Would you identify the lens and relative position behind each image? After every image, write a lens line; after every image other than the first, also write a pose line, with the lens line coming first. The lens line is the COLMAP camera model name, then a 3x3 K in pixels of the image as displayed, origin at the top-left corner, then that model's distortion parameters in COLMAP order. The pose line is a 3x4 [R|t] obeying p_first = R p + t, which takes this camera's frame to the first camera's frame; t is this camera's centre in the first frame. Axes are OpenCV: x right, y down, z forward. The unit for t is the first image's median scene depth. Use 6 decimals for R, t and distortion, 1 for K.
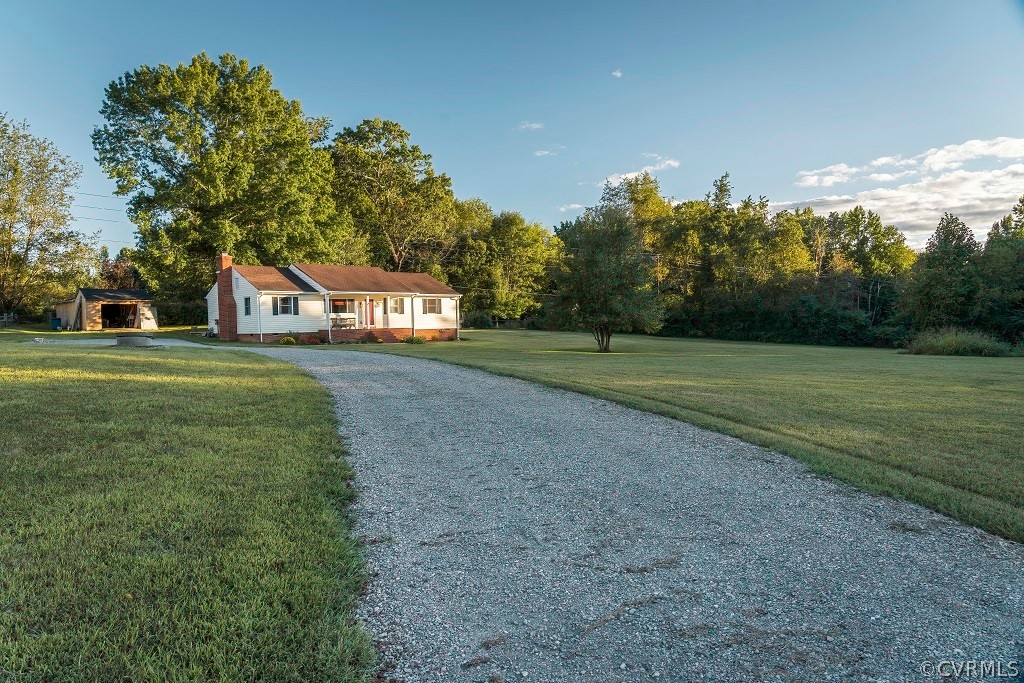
lens RADIAL K [[694.0, 0, 515.0], [0, 694.0, 348.2], [0, 0, 1]] dist [-0.019901, 0.003432]
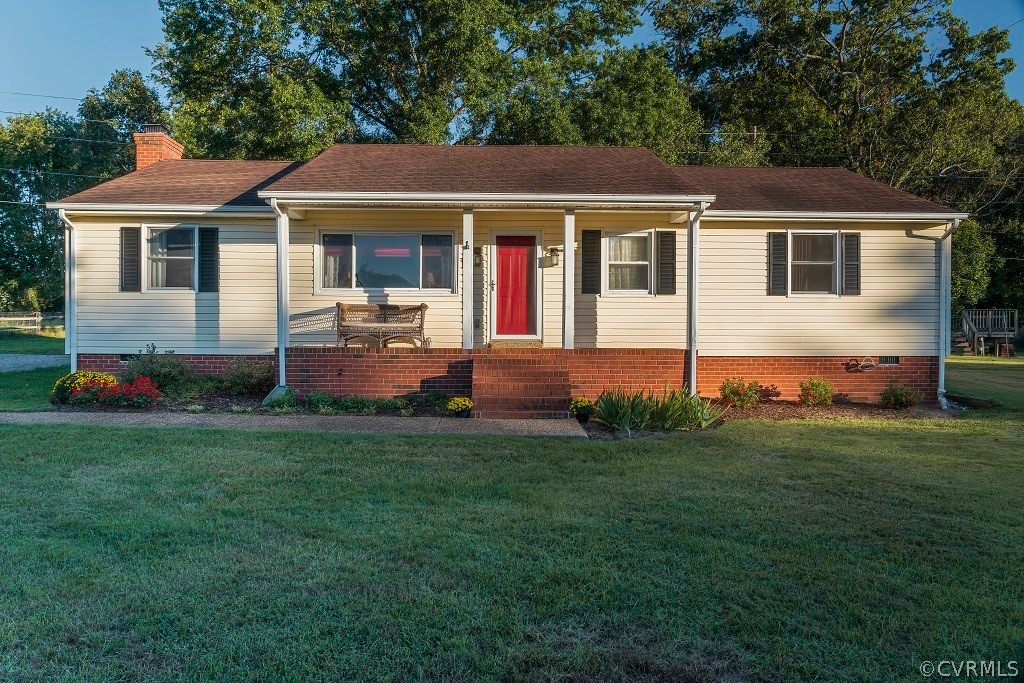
lens RADIAL K [[686.5, 0, 512.0], [0, 686.5, 341.5], [0, 0, 1]] dist [-0.011270, -0.001236]
pose [[0.730660, 0.024653, -0.682296, -0.031548], [-0.044473, 0.998944, -0.011531, -0.025484], [0.681291, 0.038769, 0.730985, 0.745329]]
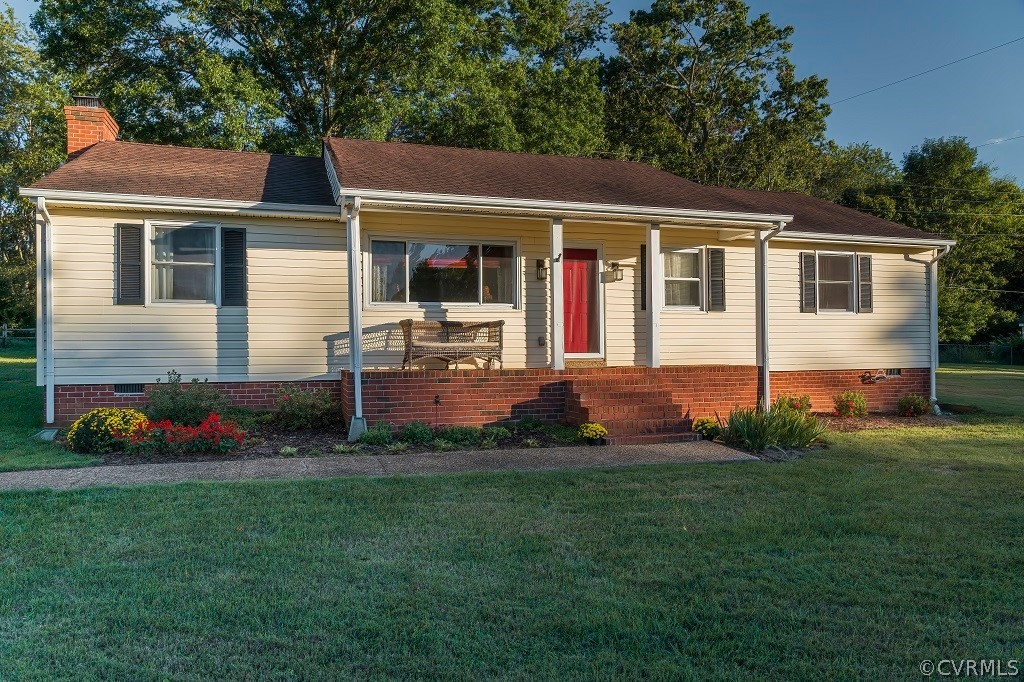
lens RADIAL K [[694.0, 0, 515.0], [0, 694.0, 347.7], [0, 0, 1]] dist [-0.019901, 0.003432]
pose [[0.891802, 0.010641, -0.452301, -0.108688], [-0.026918, 0.999200, -0.029566, -0.025150], [0.451624, 0.038542, 0.891375, 0.707813]]
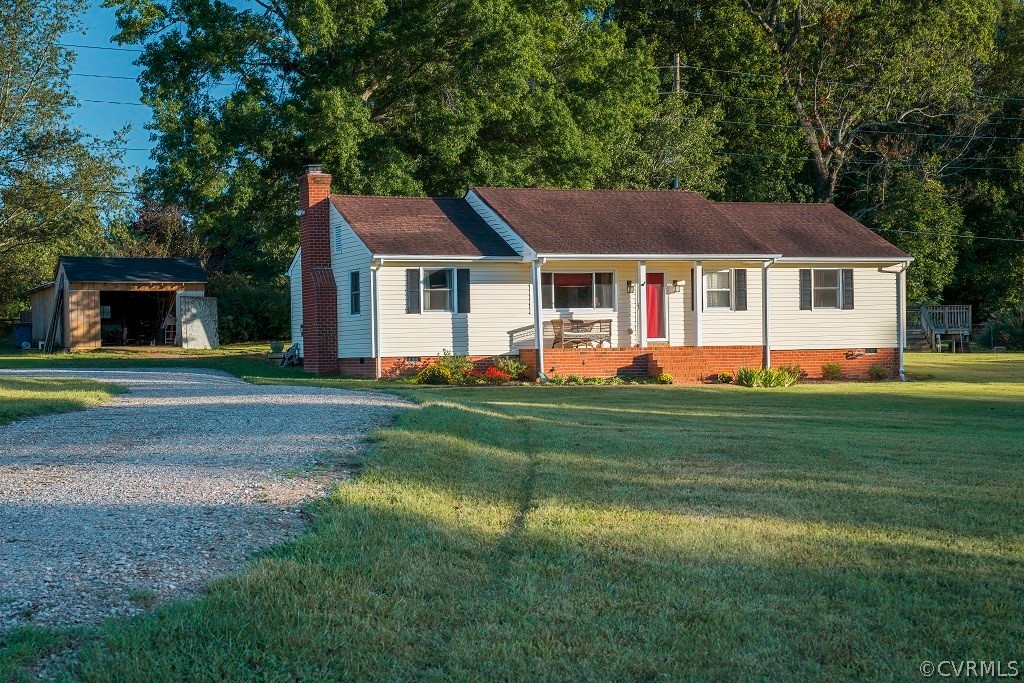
lens RADIAL K [[1828.8, 0, 515.8], [0, 1828.8, 362.0], [0, 0, 1]] dist [0.087757, 0.015862]
pose [[0.920829, 0.006648, -0.389911, 0.113395], [-0.016239, 0.999641, -0.021308, 0.003105], [0.389629, 0.025952, 0.920606, 0.014623]]
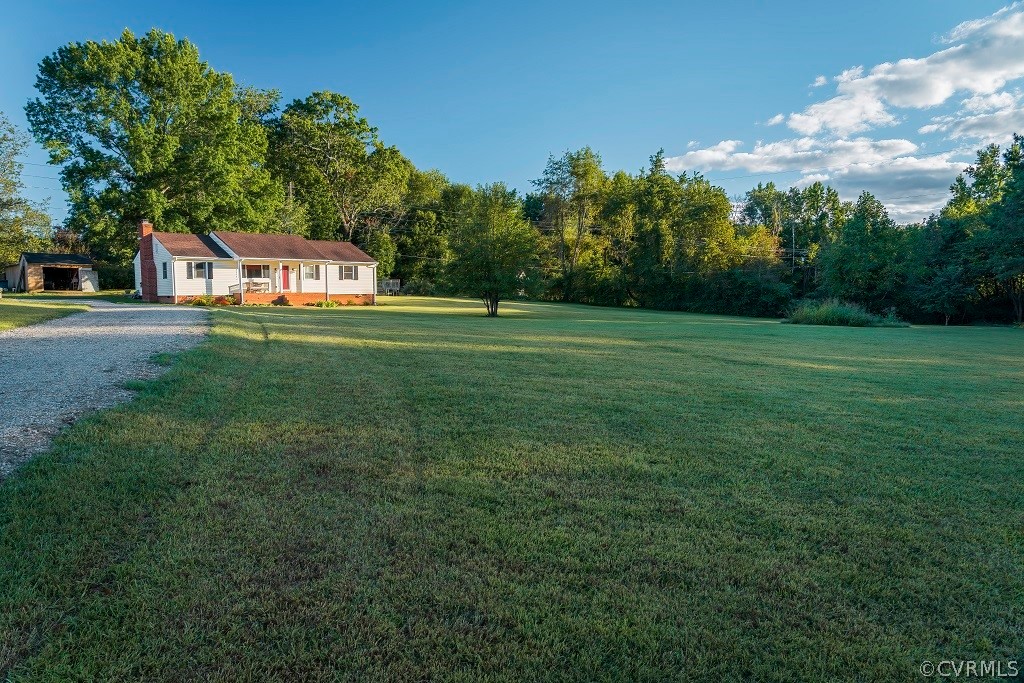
lens RADIAL K [[694.0, 0, 515.0], [0, 694.0, 348.2], [0, 0, 1]] dist [-0.019901, 0.003432]
pose [[0.999908, 0.013096, 0.003550, 0.134118], [-0.013232, 0.999043, 0.041693, 0.007322], [-0.003000, -0.041736, 0.999124, -0.074614]]
